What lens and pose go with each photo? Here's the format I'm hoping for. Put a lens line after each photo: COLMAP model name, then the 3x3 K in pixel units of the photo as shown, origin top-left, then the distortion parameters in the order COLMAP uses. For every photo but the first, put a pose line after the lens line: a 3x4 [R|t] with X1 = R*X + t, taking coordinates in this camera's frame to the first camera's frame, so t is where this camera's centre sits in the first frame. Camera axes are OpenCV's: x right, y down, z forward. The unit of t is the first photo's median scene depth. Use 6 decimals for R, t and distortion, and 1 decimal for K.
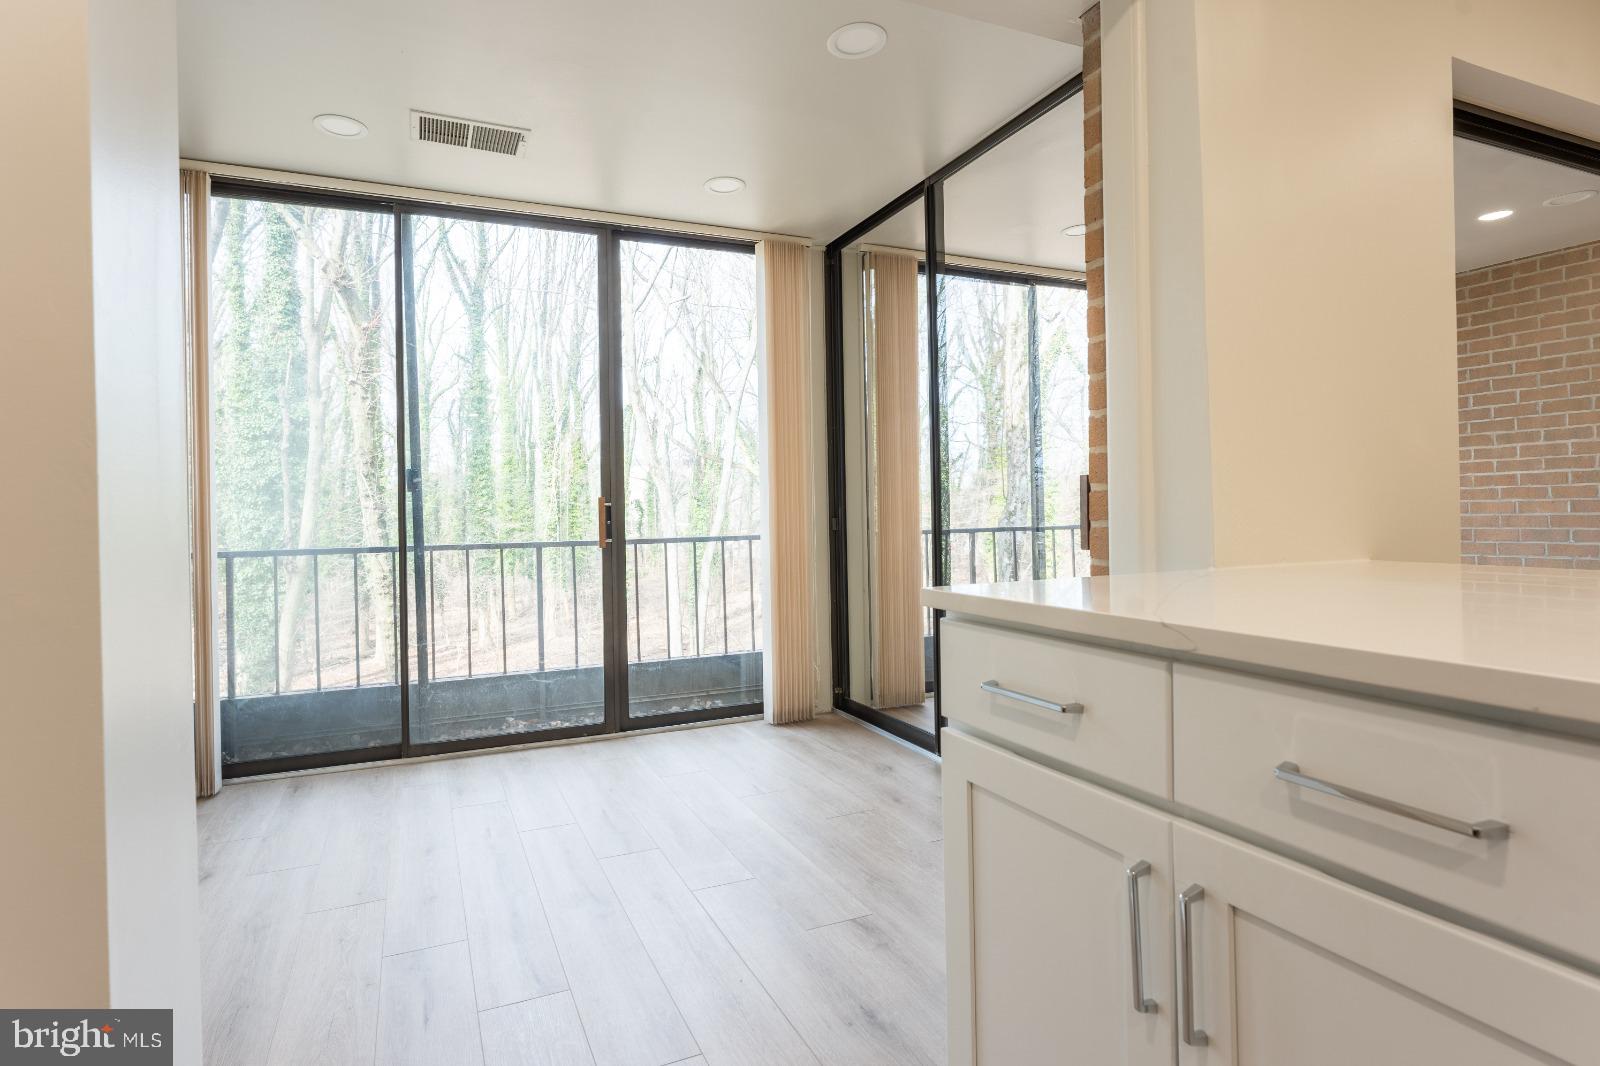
lens RADIAL K [[787.7, 0, 740.2], [0, 787.7, 512.9], [0, 0, 1]] dist [0.000461, -0.000044]
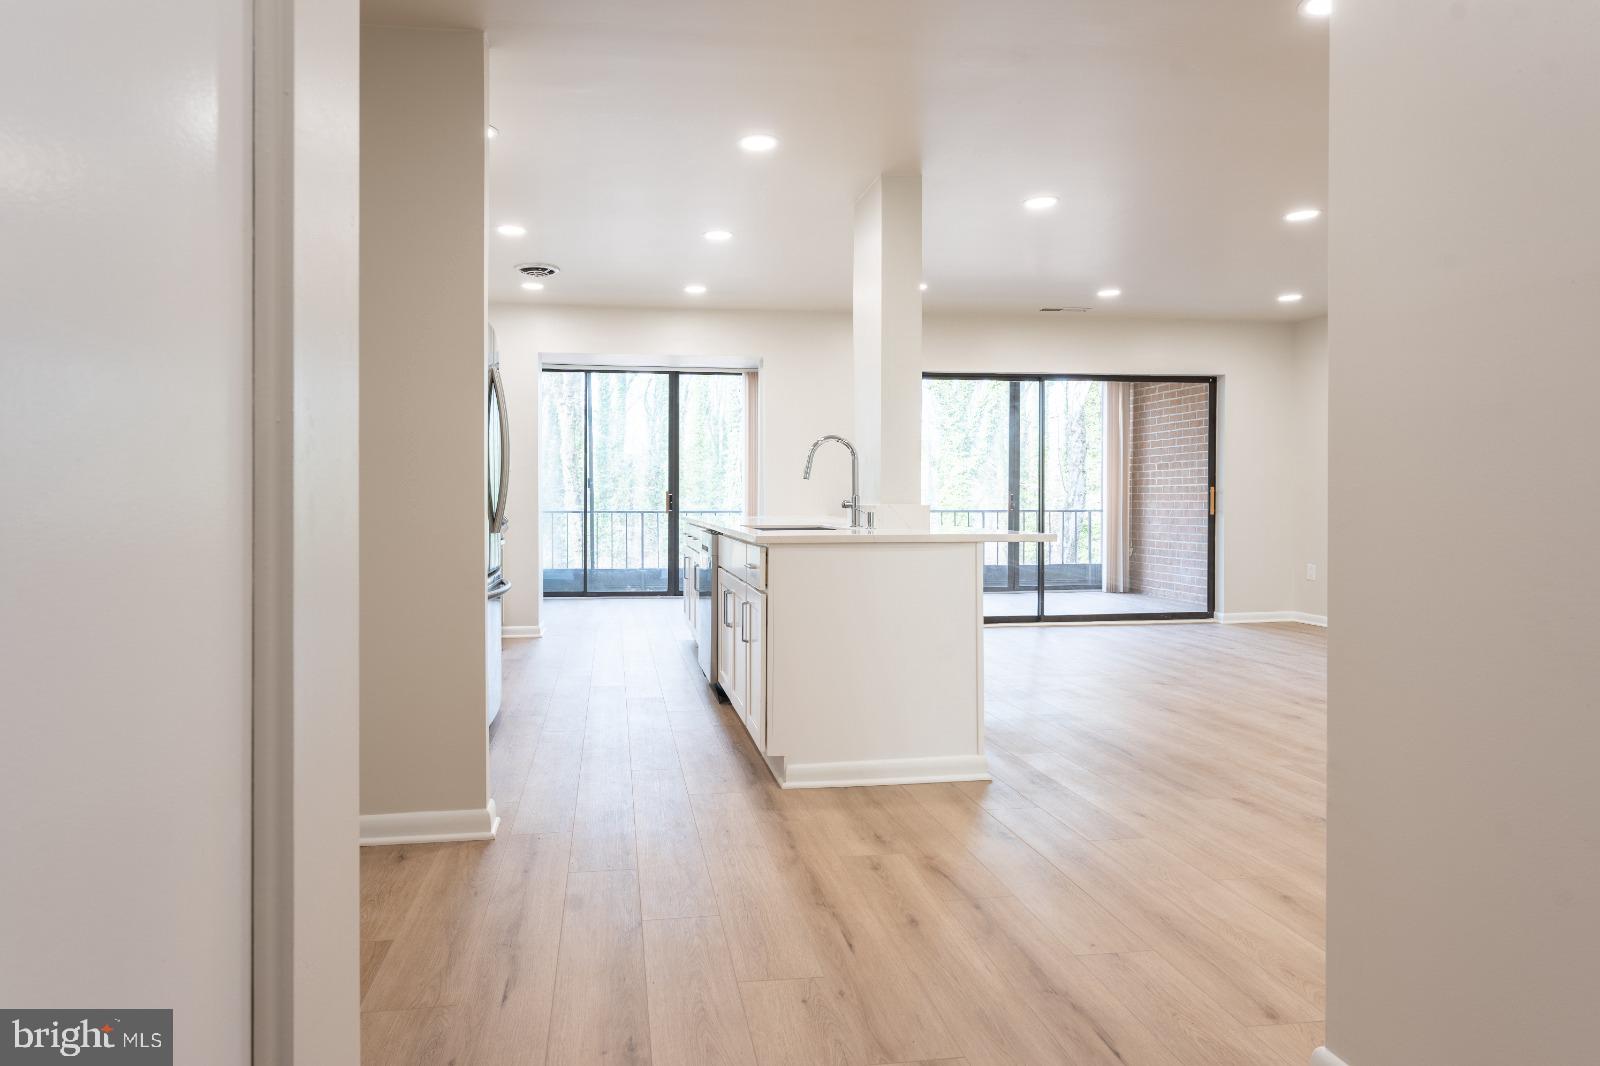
lens RADIAL K [[869.8, 0, 731.6], [0, 869.8, 501.8], [0, 0, 1]] dist [-0.000522, -0.000097]
pose [[0.967626, 0.020406, -0.251562, 0.612719], [-0.018985, 0.999787, 0.008075, -0.013390], [0.251673, -0.003038, 0.967808, -1.331525]]
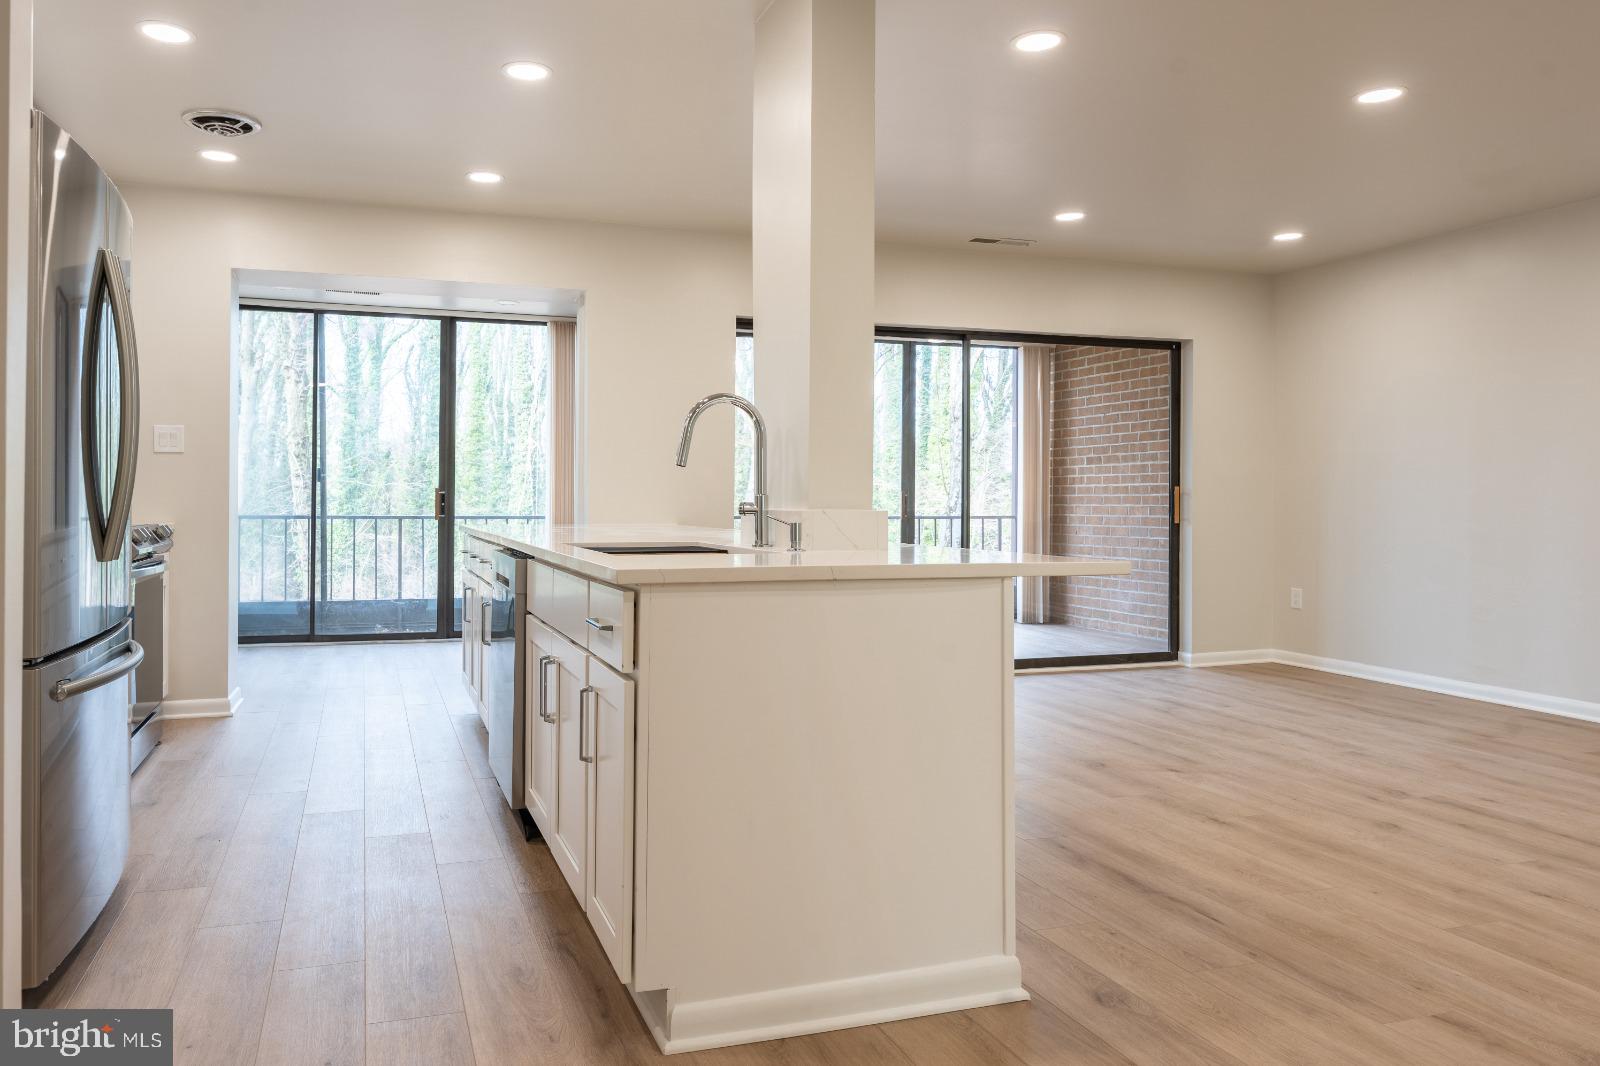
lens RADIAL K [[1070.7, 0, 707.0], [0, 1070.7, 491.3], [0, 0, 1]] dist [0.000524, -0.000405]
pose [[0.996506, 0.023991, -0.080001, 0.515894], [-0.024667, 0.999668, -0.007462, -0.010773], [0.079796, 0.009410, 0.996767, -1.057001]]
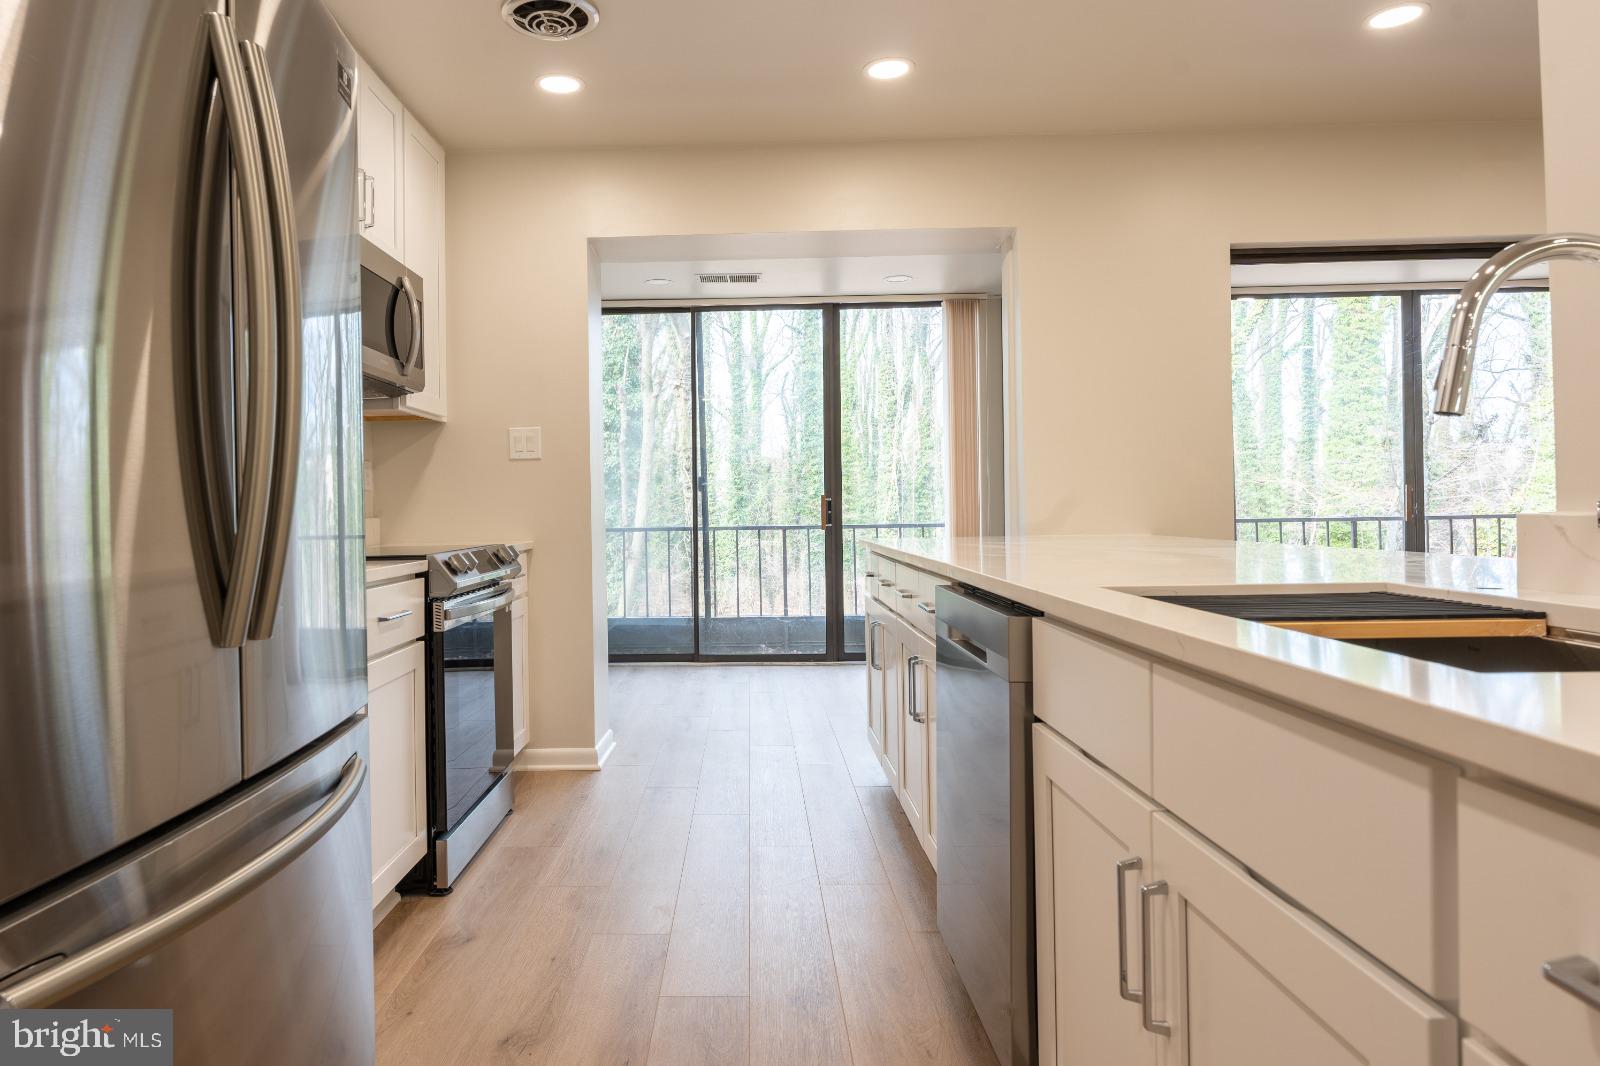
lens RADIAL K [[964.9, 0, 726.3], [0, 964.9, 502.9], [0, 0, 1]] dist [-0.001587, -0.000438]
pose [[0.915283, 0.003473, -0.402796, 0.354054], [-0.002932, 0.999994, 0.001962, -0.008044], [0.402800, -0.000615, 0.915288, -0.644398]]
